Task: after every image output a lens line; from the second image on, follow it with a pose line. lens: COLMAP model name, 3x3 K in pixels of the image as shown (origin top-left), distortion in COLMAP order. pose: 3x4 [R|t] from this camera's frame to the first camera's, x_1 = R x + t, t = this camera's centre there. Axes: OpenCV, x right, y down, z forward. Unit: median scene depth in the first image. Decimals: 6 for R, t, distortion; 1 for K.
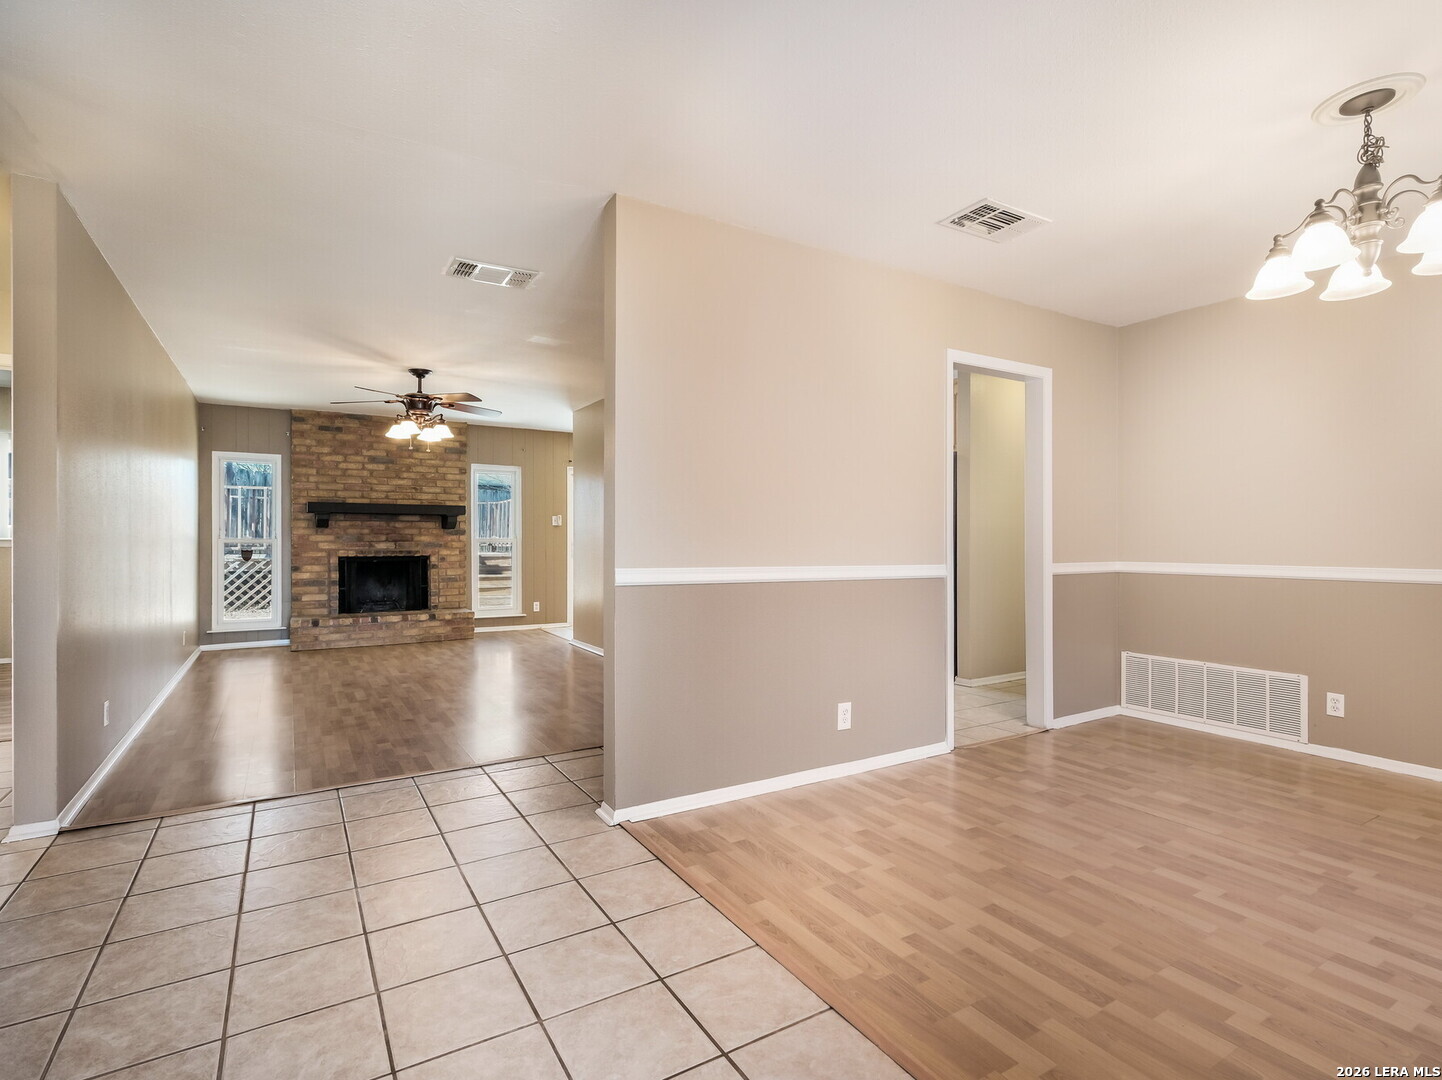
lens RADIAL K [[715.4, 0, 723.4], [0, 715.4, 541.2], [0, 0, 1]] dist [0.009359, -0.001372]
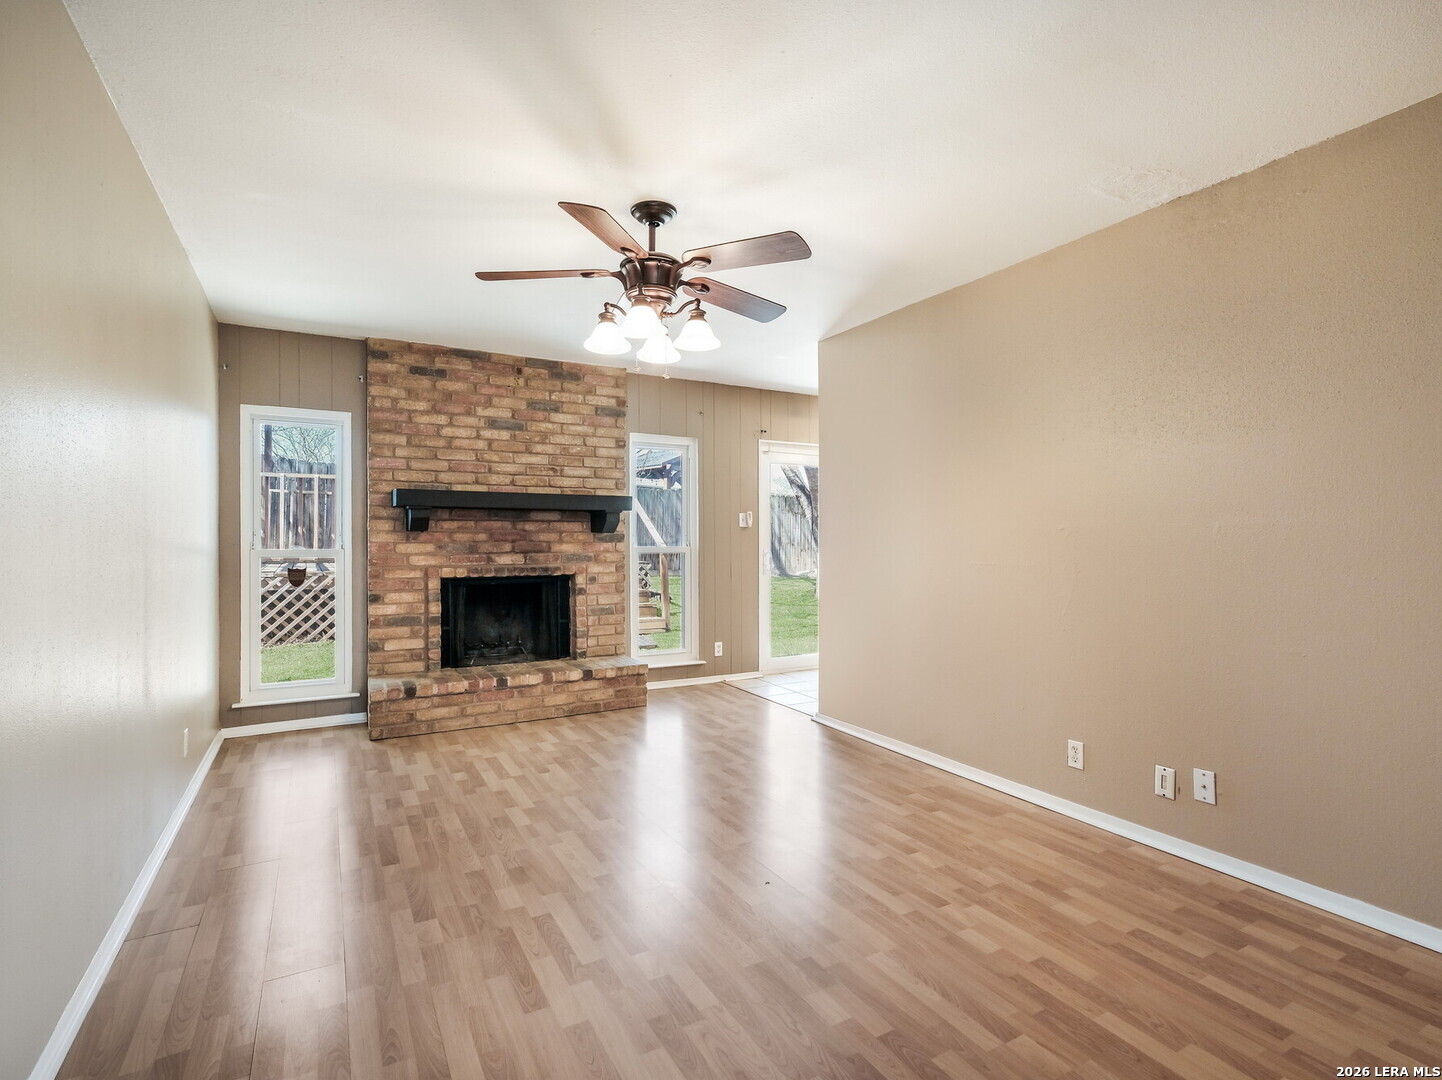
lens RADIAL K [[715.4, 0, 727.2], [0, 715.4, 544.0], [0, 0, 1]] dist [0.009359, -0.001372]
pose [[0.999477, -0.002053, -0.032279, -0.260114], [0.002088, 0.999997, 0.001051, -0.007888], [0.032276, -0.001118, 0.999478, 0.375445]]
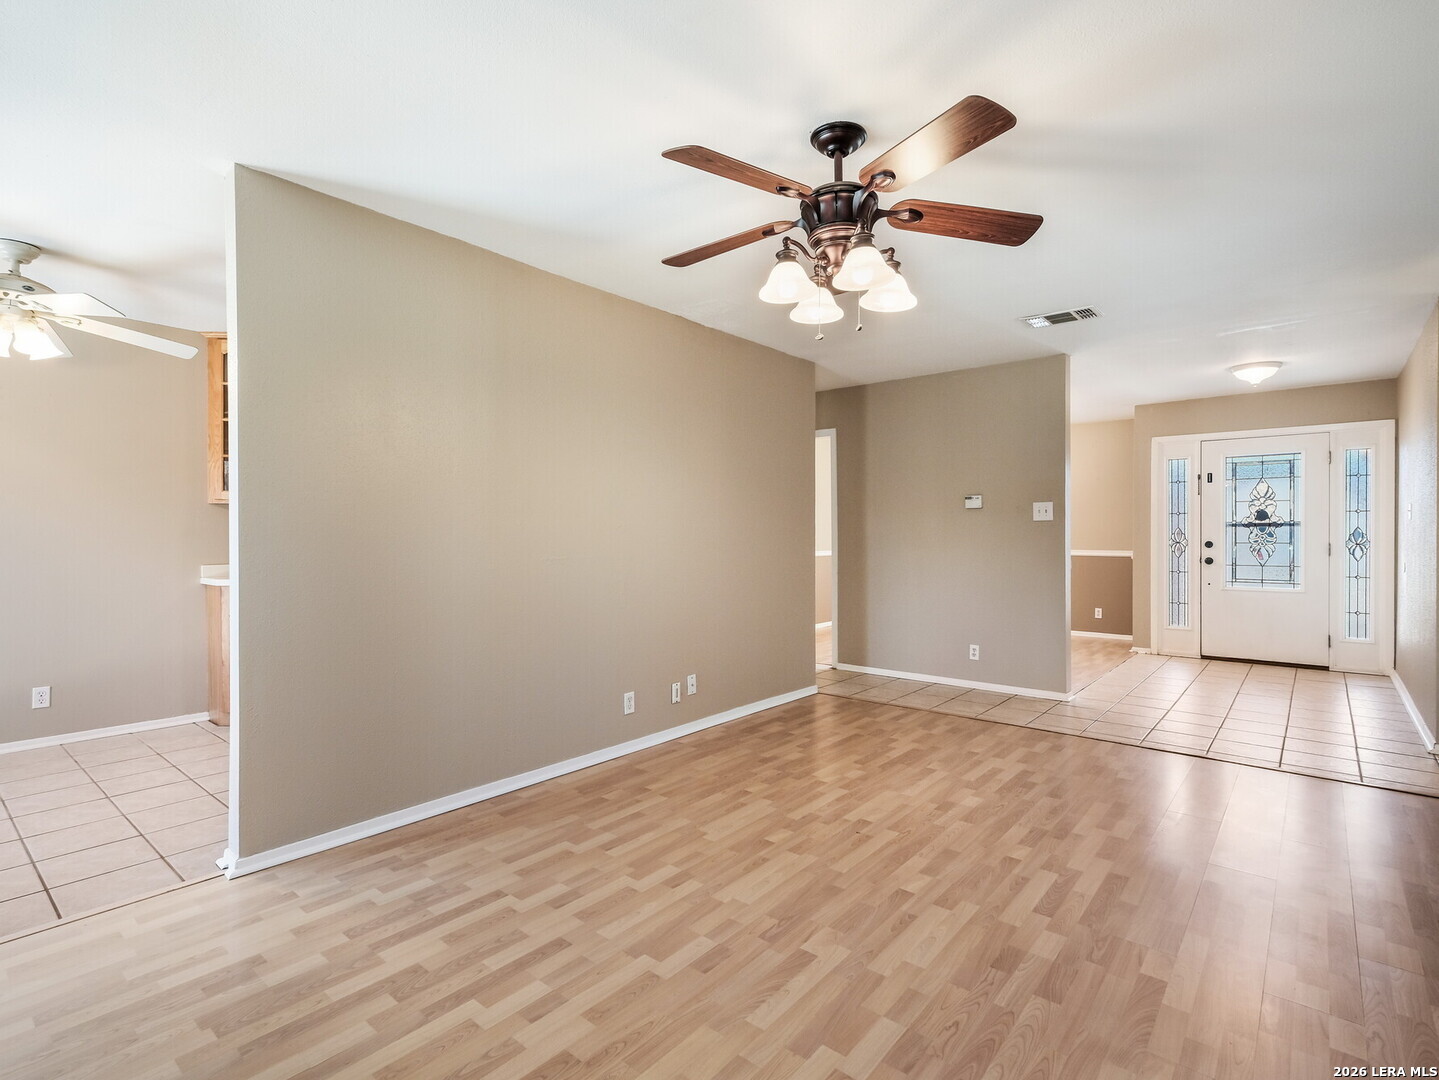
lens RADIAL K [[713.9, 0, 713.0], [0, 713.9, 539.8], [0, 0, 1]] dist [0.009359, -0.001372]
pose [[-0.316653, -0.008629, 0.948502, -0.570493], [0.004817, 0.999931, 0.010705, -0.010900], [-0.948529, 0.007958, -0.316590, 0.871776]]
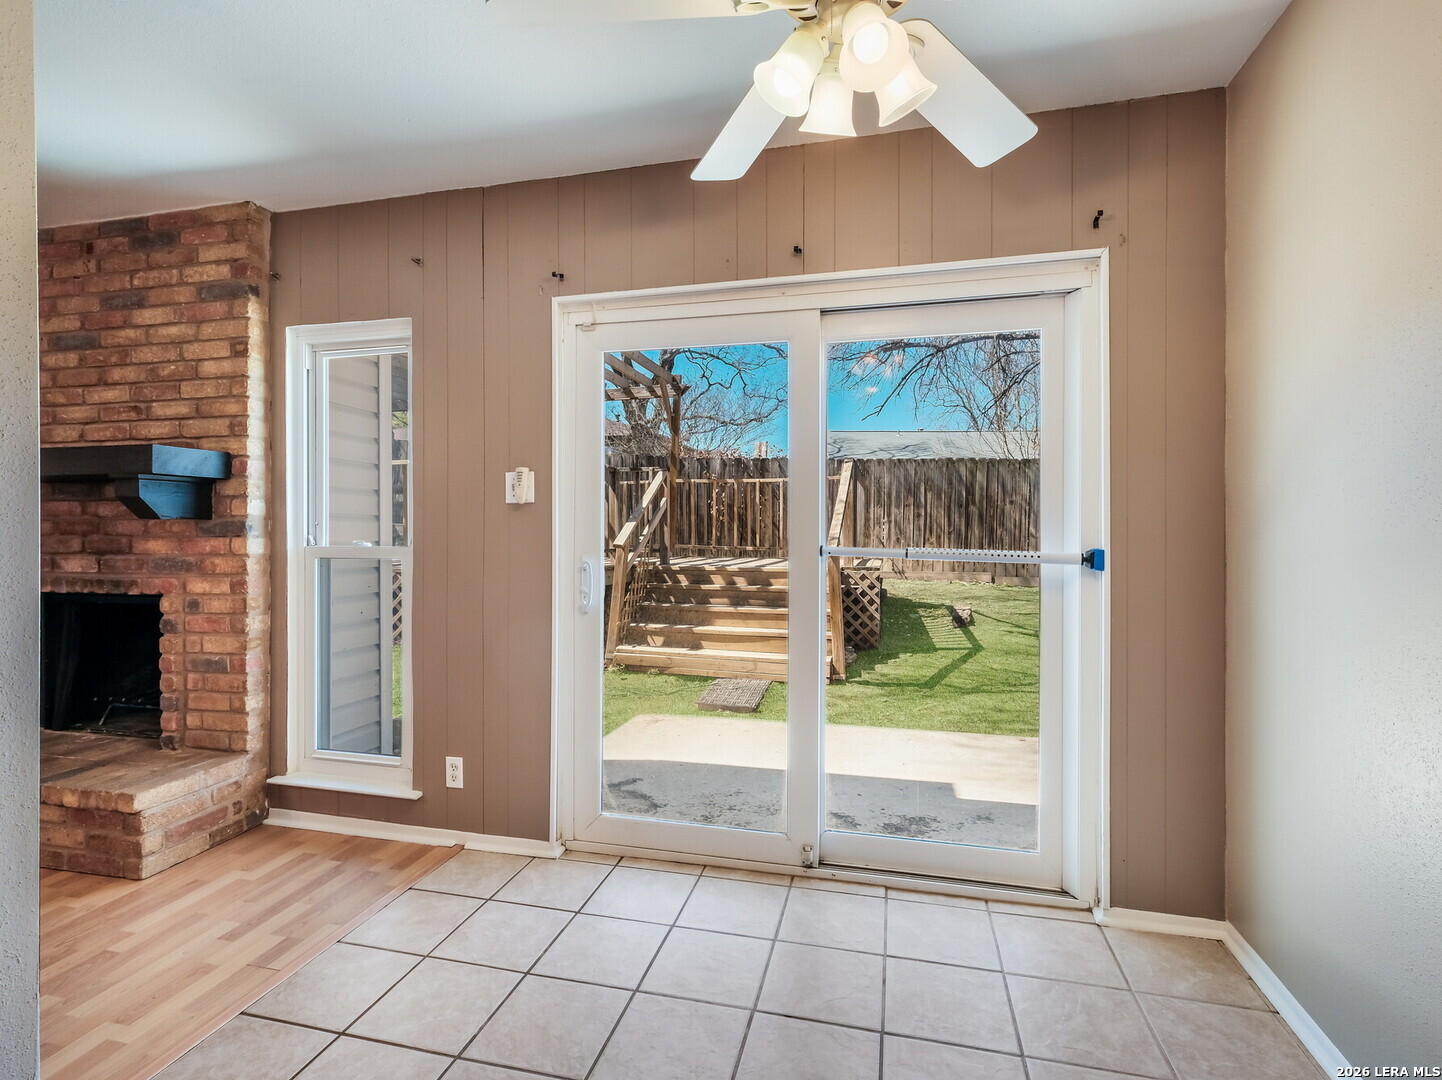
lens RADIAL K [[715.4, 0, 721.0], [0, 715.4, 535.2], [0, 0, 1]] dist [0.009359, -0.001372]
pose [[0.701681, 0.000681, -0.712491, 0.039043], [-0.003677, 0.999990, -0.002665, -0.009839], [0.712481, 0.004490, 0.701677, 0.973962]]
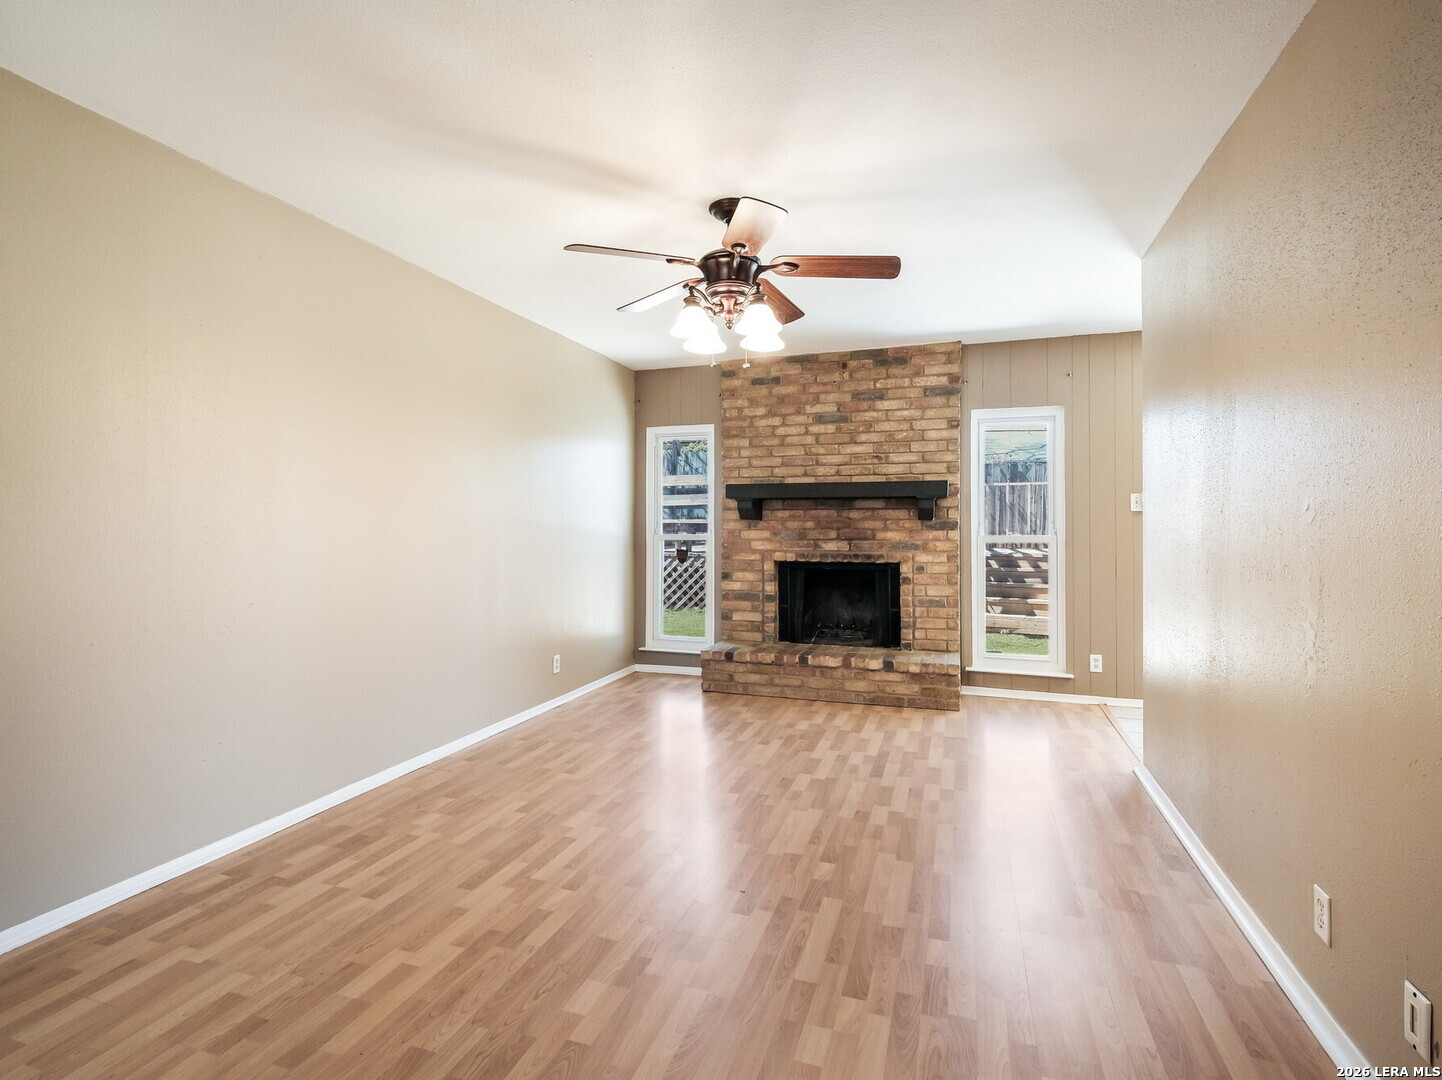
lens RADIAL K [[715.4, 0, 717.0], [0, 715.4, 523.7], [0, 0, 1]] dist [0.009359, -0.001372]
pose [[0.639550, -0.006308, -0.768724, -0.032468], [-0.003729, 0.999929, -0.011307, -0.006793], [0.768741, 0.010098, 0.639481, 0.491530]]
